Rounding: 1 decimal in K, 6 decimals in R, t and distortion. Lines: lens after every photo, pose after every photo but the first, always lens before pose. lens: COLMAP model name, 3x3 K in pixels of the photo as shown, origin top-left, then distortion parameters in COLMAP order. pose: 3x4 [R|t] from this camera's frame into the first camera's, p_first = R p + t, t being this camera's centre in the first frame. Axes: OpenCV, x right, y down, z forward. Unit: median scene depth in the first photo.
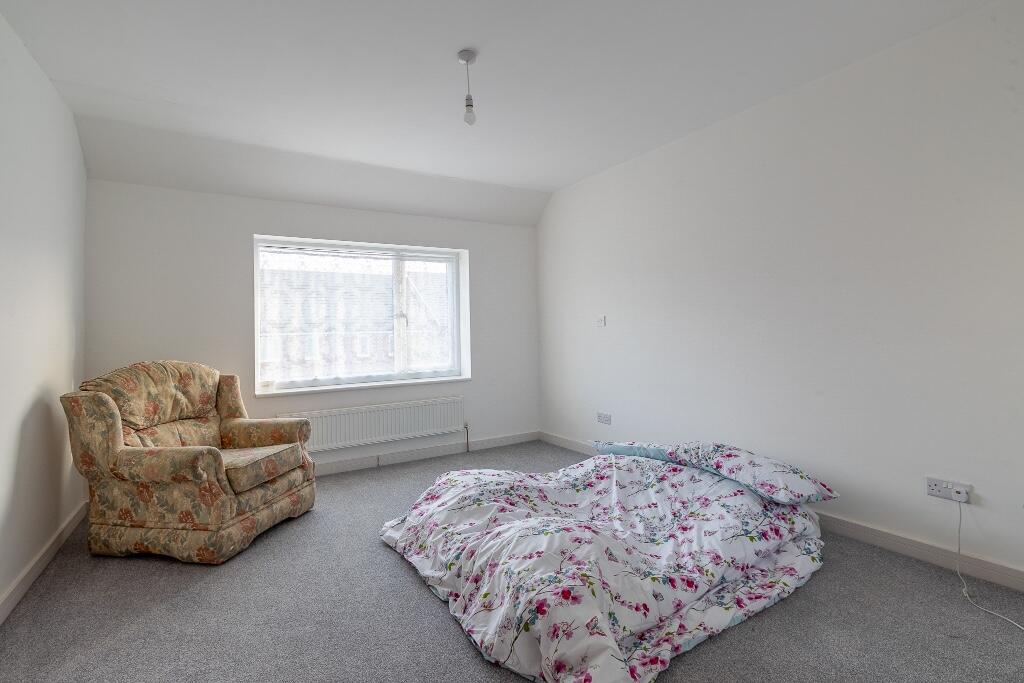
lens RADIAL K [[485.7, 0, 512.8], [0, 485.7, 299.2], [0, 0, 1]] dist [-0.000768, 0.000104]
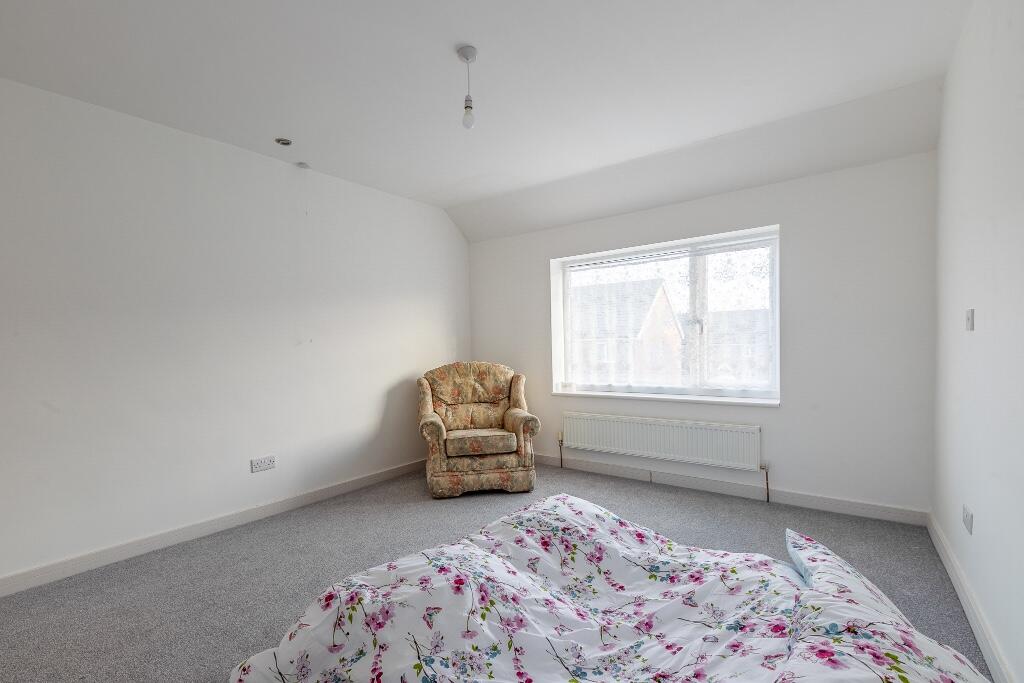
lens RADIAL K [[487.1, 0, 509.3], [0, 487.1, 346.0], [0, 0, 1]] dist [0.000487, -0.000065]
pose [[0.336894, 0.015983, -0.941407, 0.690509], [0.076026, 0.996129, 0.044119, 0.021077], [0.938468, -0.086435, 0.334375, 0.588451]]
